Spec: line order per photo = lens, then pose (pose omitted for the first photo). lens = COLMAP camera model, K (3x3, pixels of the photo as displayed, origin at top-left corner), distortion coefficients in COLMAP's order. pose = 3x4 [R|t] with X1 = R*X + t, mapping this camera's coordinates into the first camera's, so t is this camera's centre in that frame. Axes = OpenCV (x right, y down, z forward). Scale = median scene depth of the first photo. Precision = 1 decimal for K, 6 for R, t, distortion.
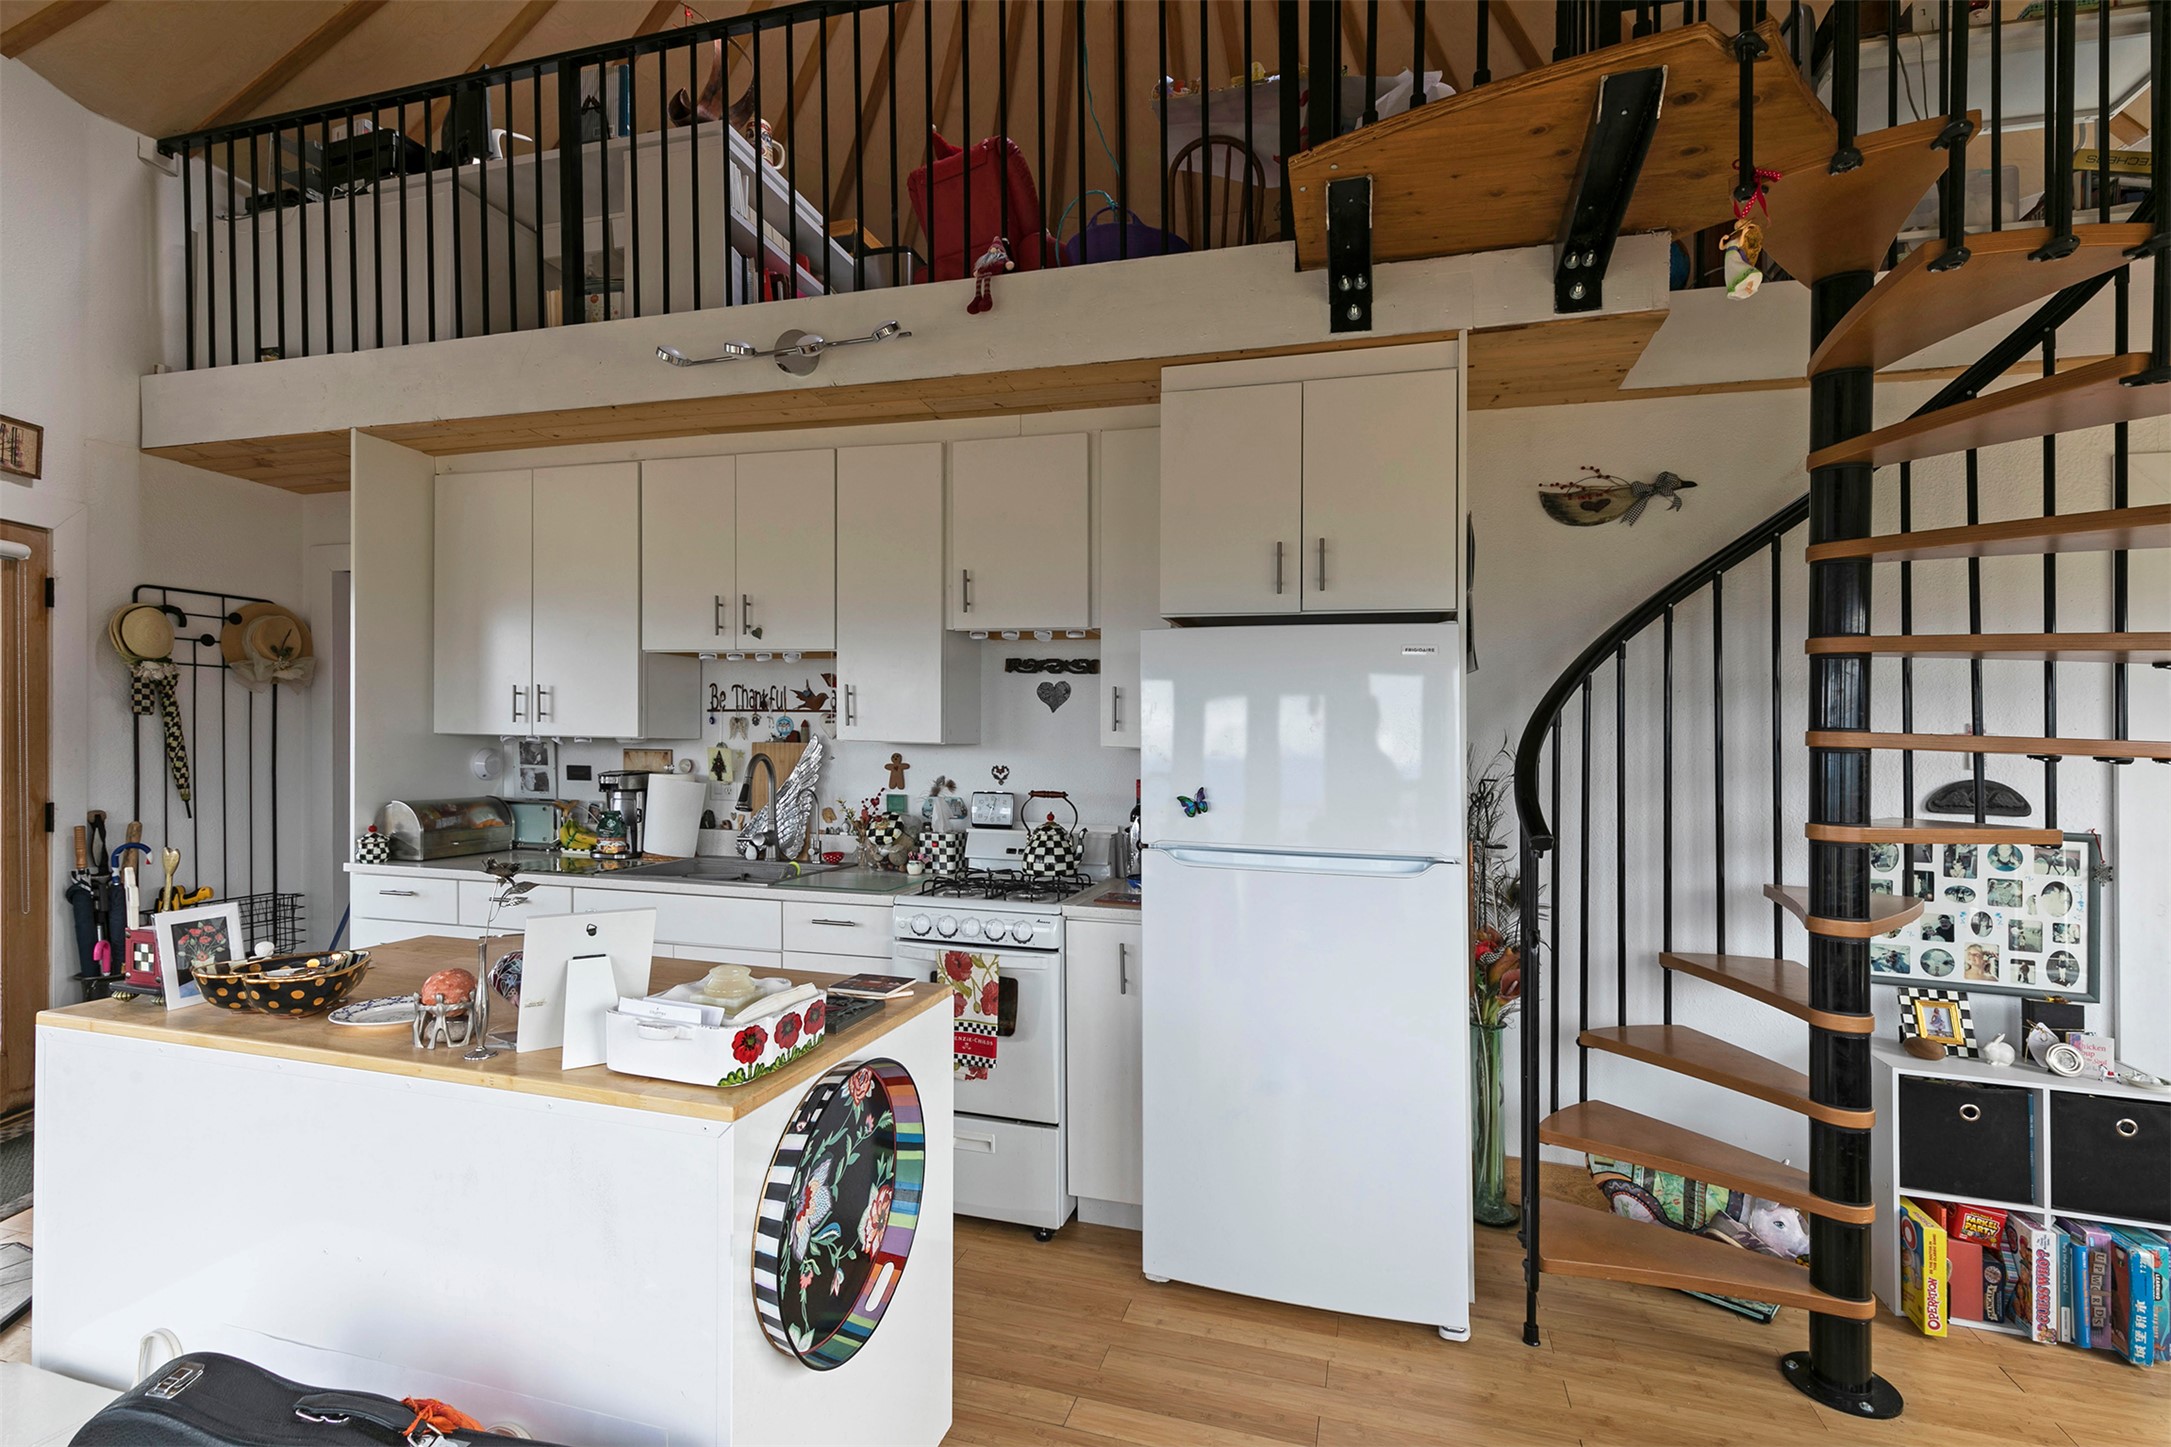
lens RADIAL K [[1013.5, 0, 1141.9], [0, 1013.5, 726.9], [0, 0, 1]] dist [0.000727, -0.000897]
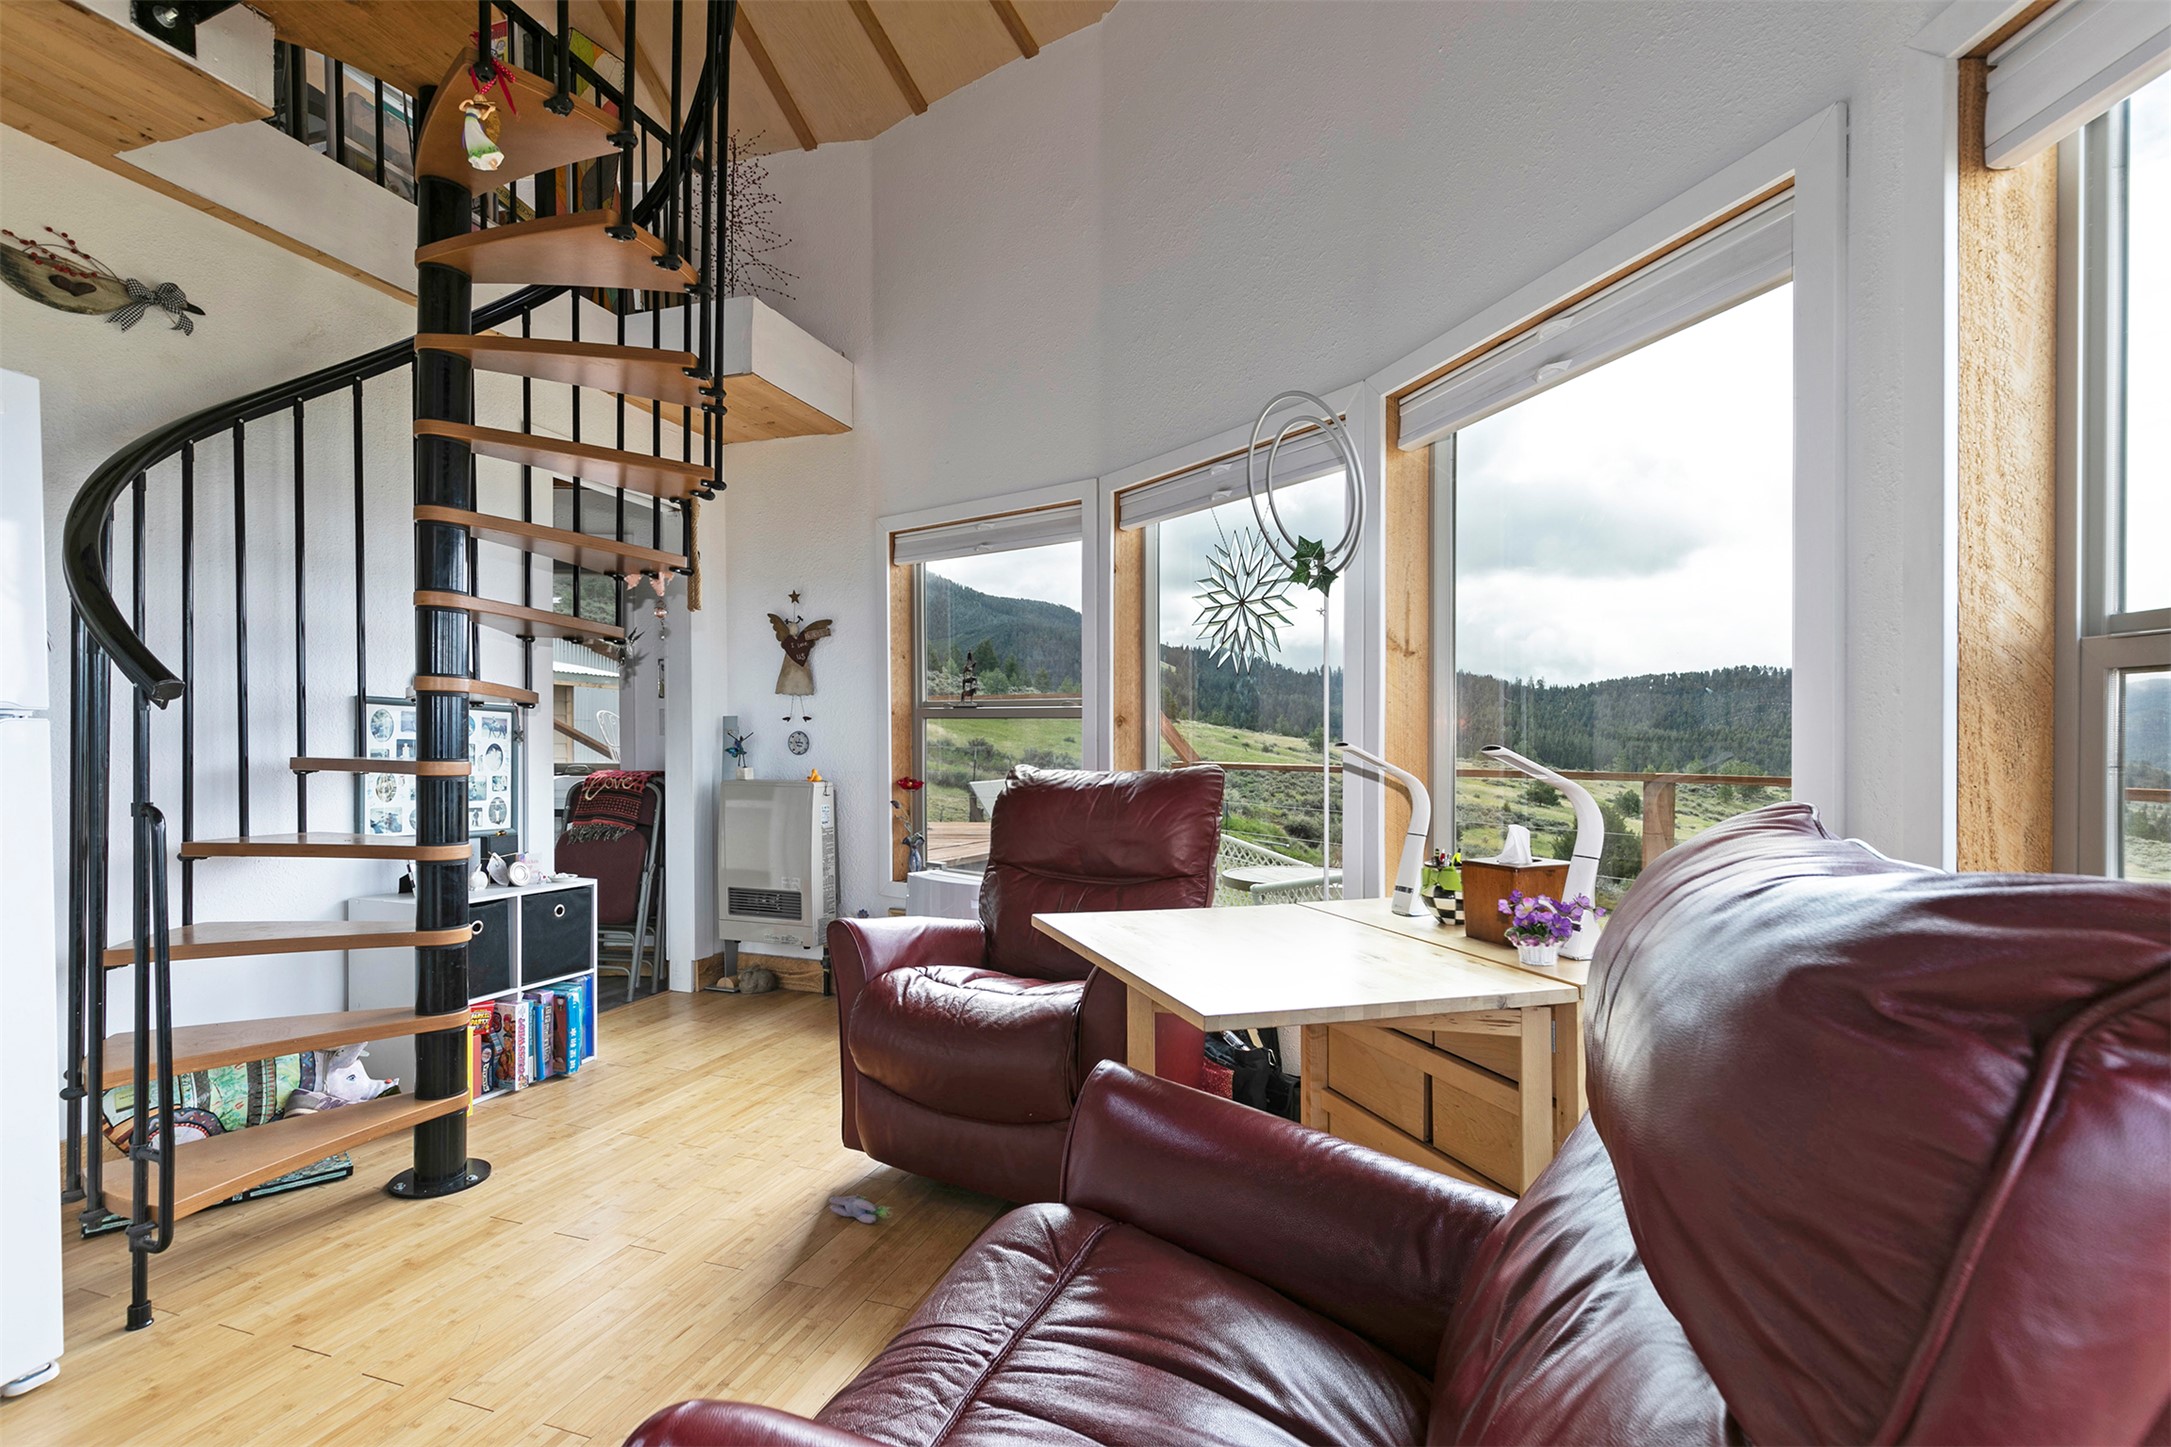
lens RADIAL K [[975.4, 0, 1091.0], [0, 975.4, 718.5], [0, 0, 1]] dist [0.007002, -0.000502]
pose [[0.036103, -0.003957, 0.999340, -0.332581], [-0.015880, 0.999864, 0.004533, 0.115128], [-0.999222, -0.016033, 0.036035, 0.231292]]
